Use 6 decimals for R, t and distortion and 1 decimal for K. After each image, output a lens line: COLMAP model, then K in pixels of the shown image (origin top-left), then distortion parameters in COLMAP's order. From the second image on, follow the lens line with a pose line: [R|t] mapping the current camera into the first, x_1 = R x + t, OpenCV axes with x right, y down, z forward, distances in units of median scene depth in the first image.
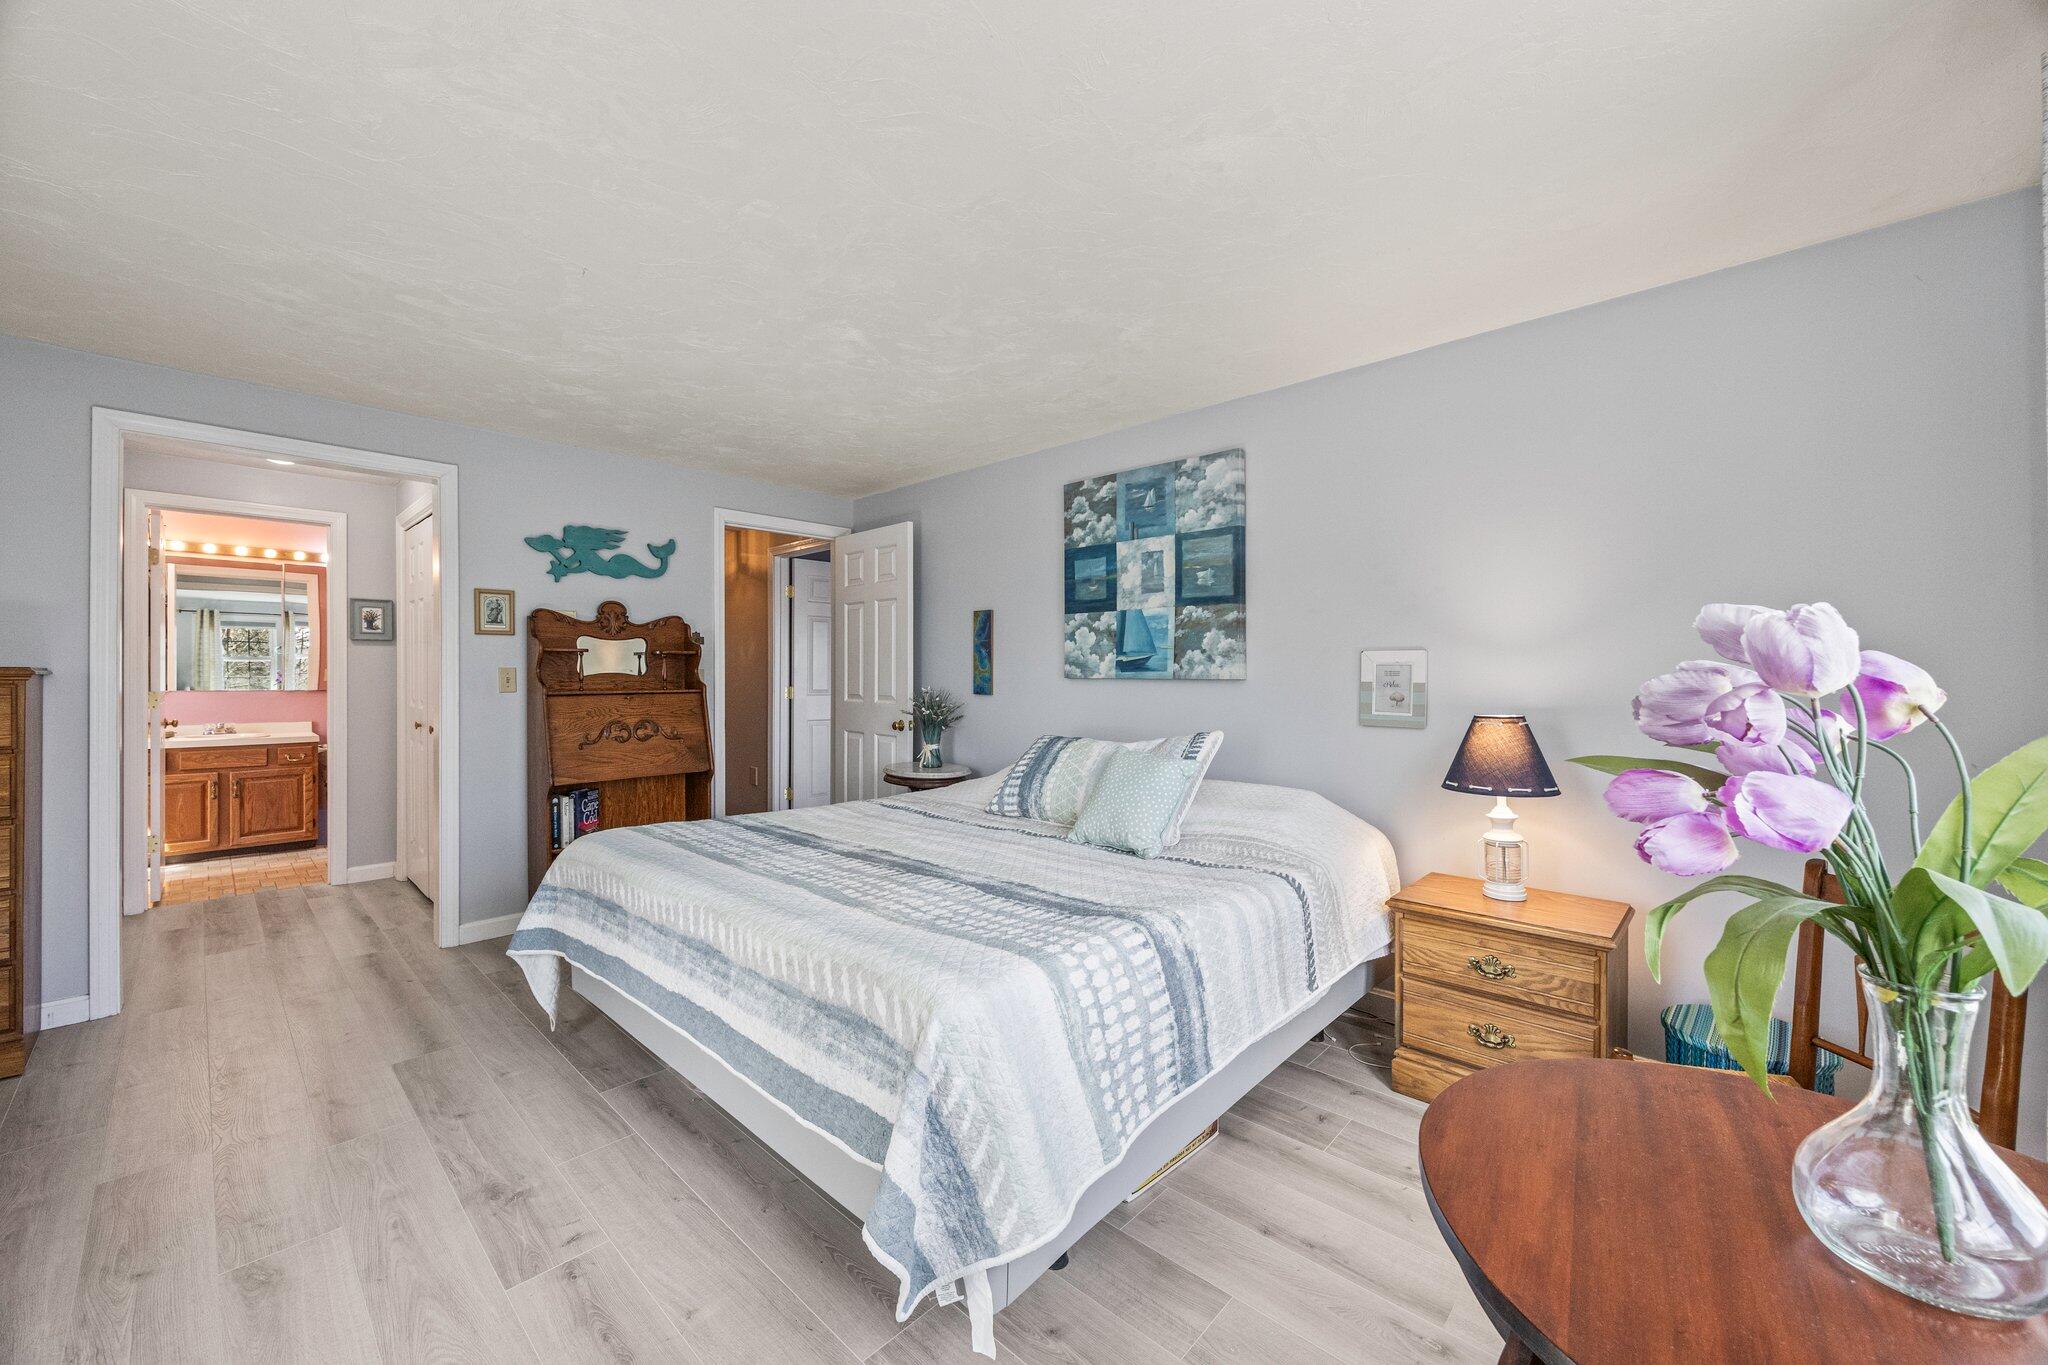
lens RADIAL K [[784.2, 0, 1032.1], [0, 784.2, 674.5], [0, 0, 1]] dist [-0.011918, 0.000114]
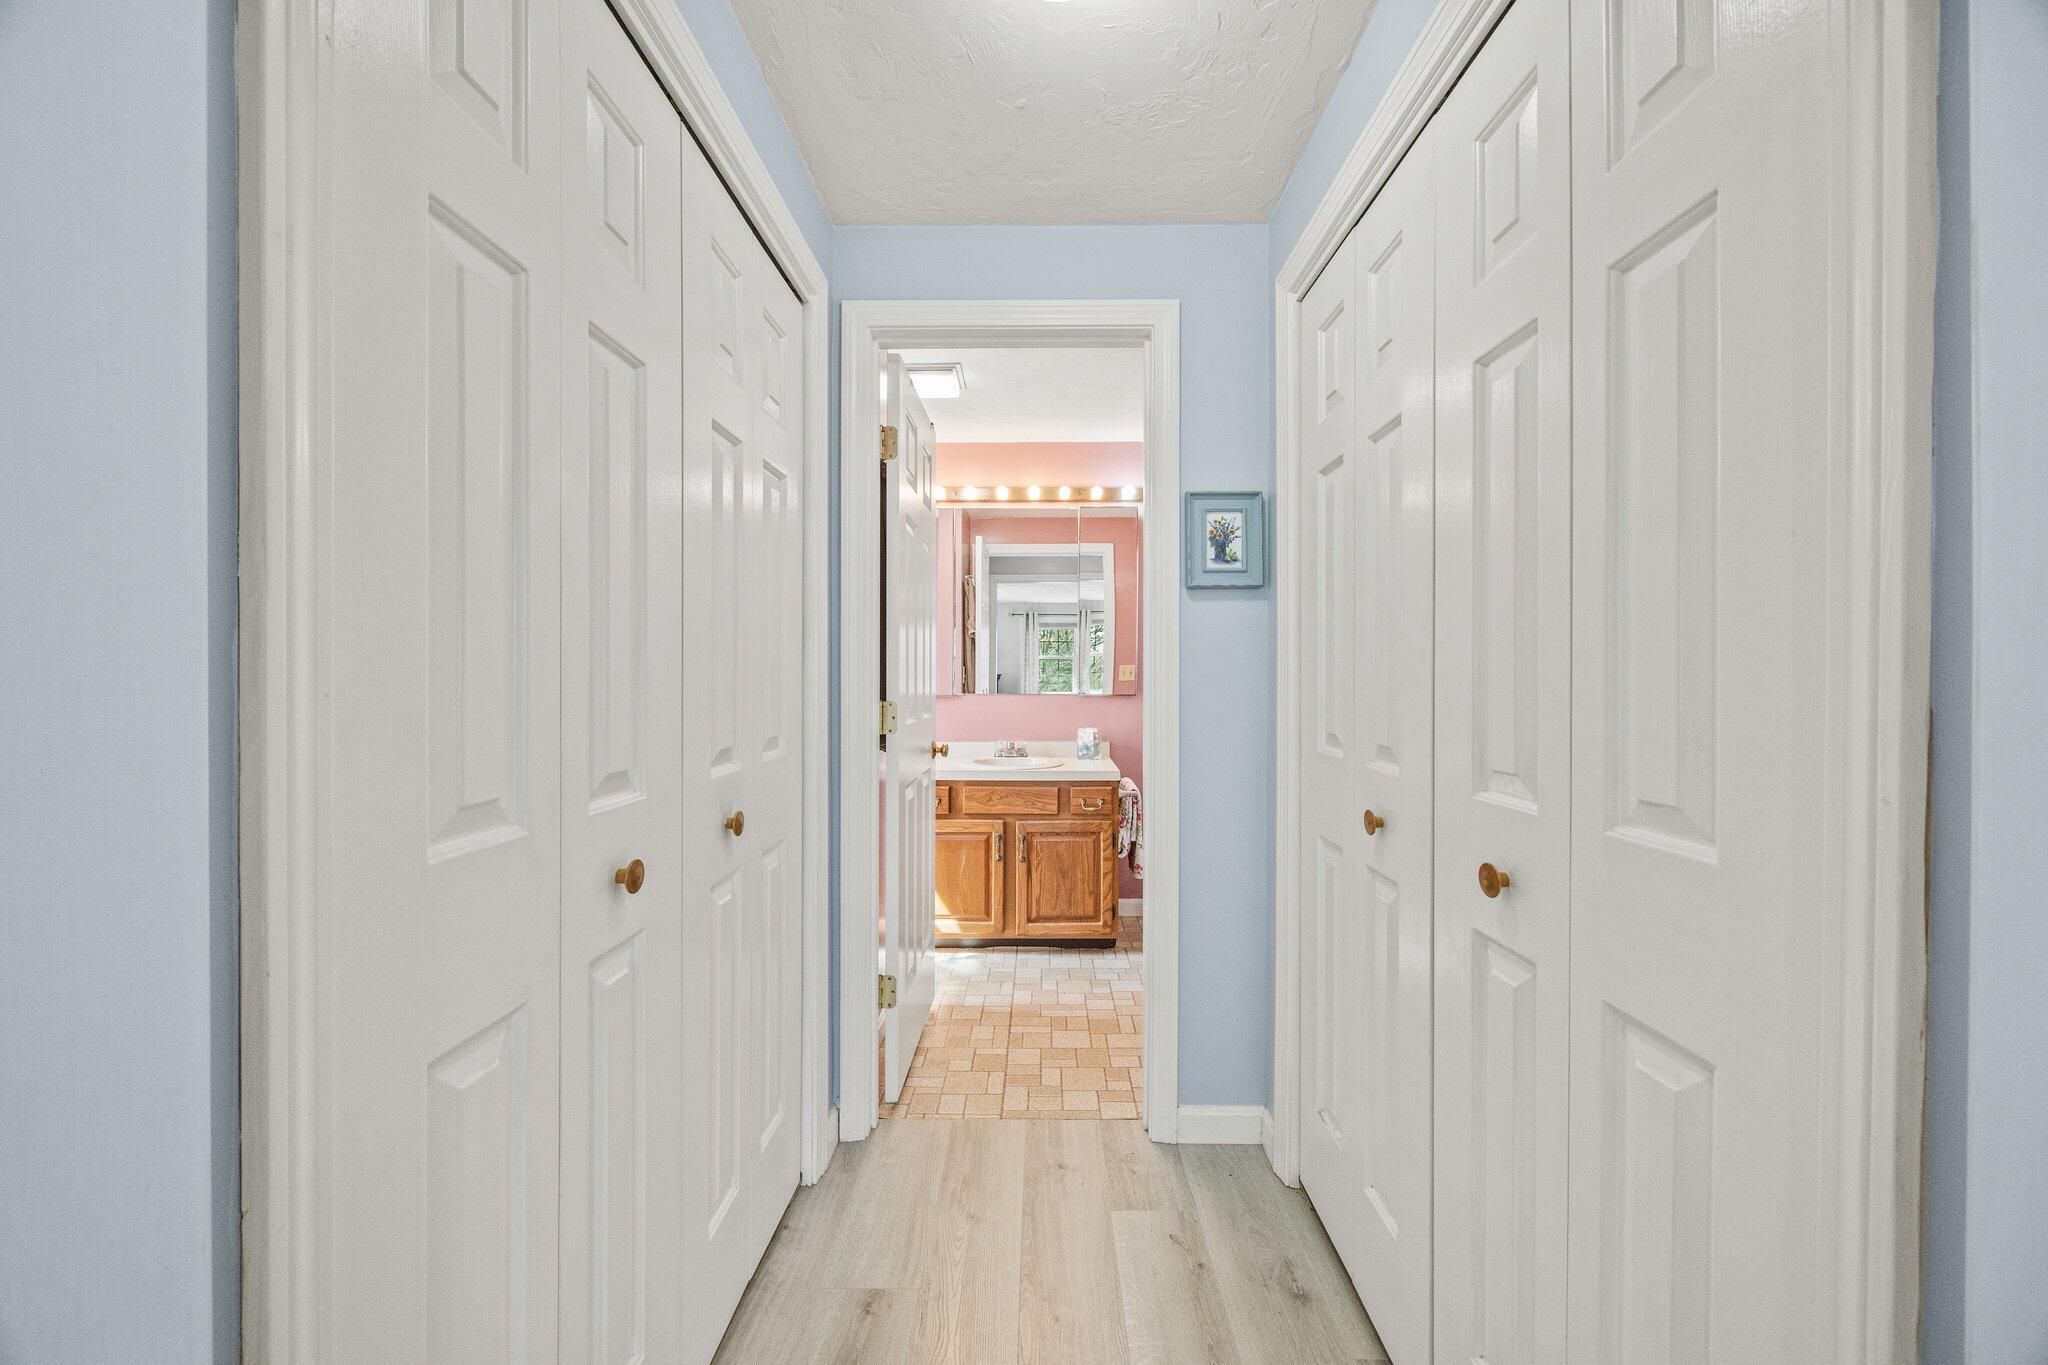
lens RADIAL K [[784.2, 0, 1032.1], [0, 784.2, 674.5], [0, 0, 1]] dist [-0.011918, 0.000114]
pose [[0.669988, 0.000573, -0.742372, -0.535644], [-0.002034, 0.999997, -0.001064, 0.003495], [0.742369, 0.002223, 0.669987, 0.565278]]
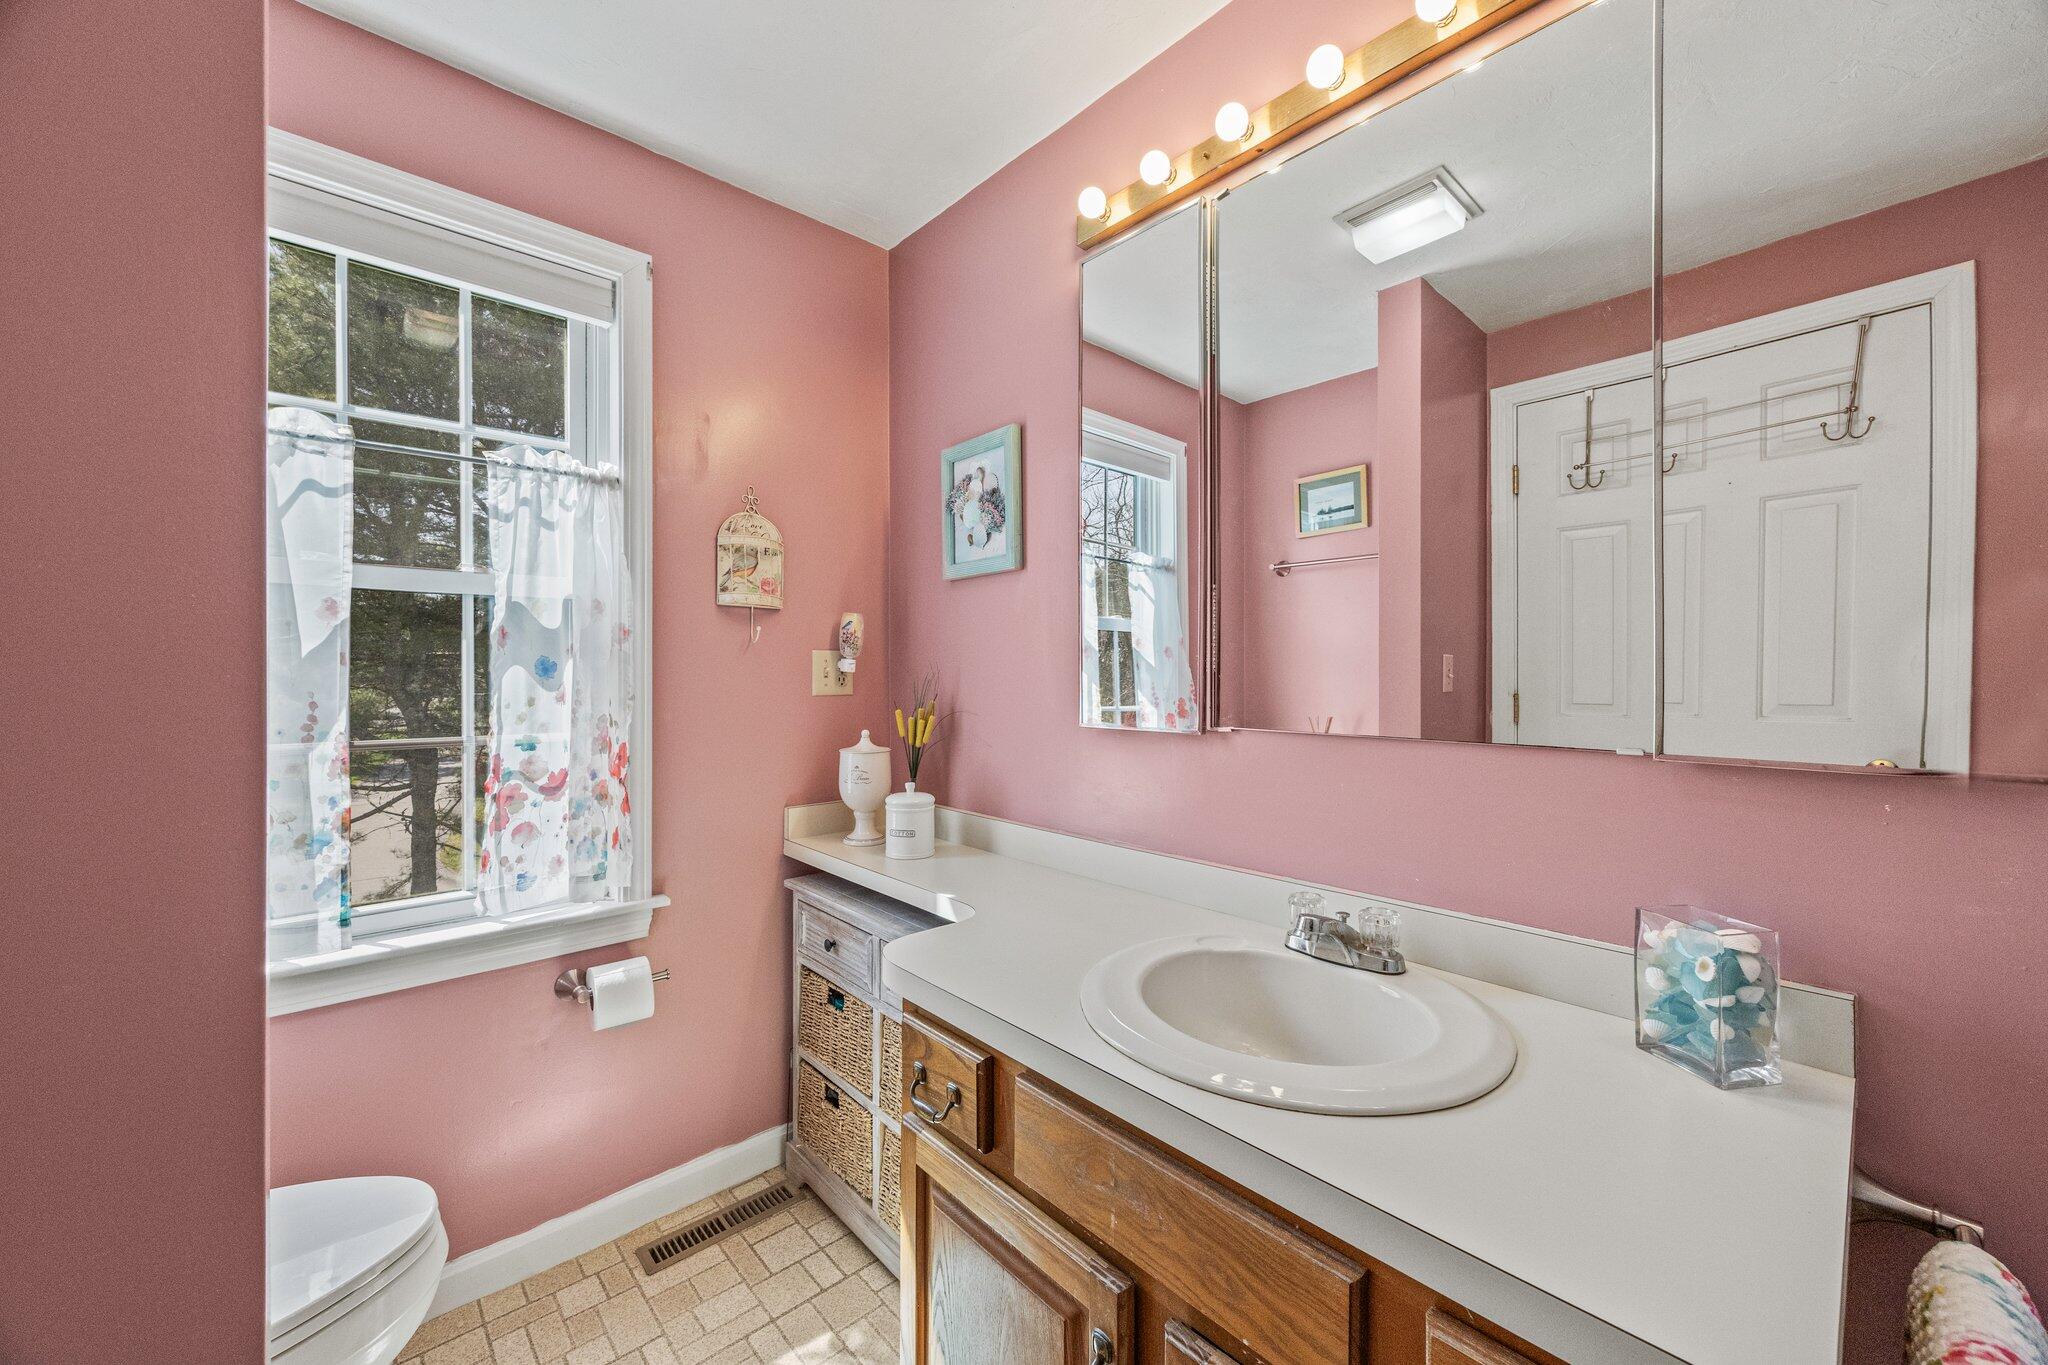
lens RADIAL K [[784.2, 0, 1032.1], [0, 784.2, 674.5], [0, 0, 1]] dist [-0.011918, 0.000114]
pose [[-0.074567, -0.002143, -0.997214, -0.882690], [-0.001560, 0.999997, -0.002033, 0.006619], [0.997215, 0.001404, -0.074570, 0.976301]]
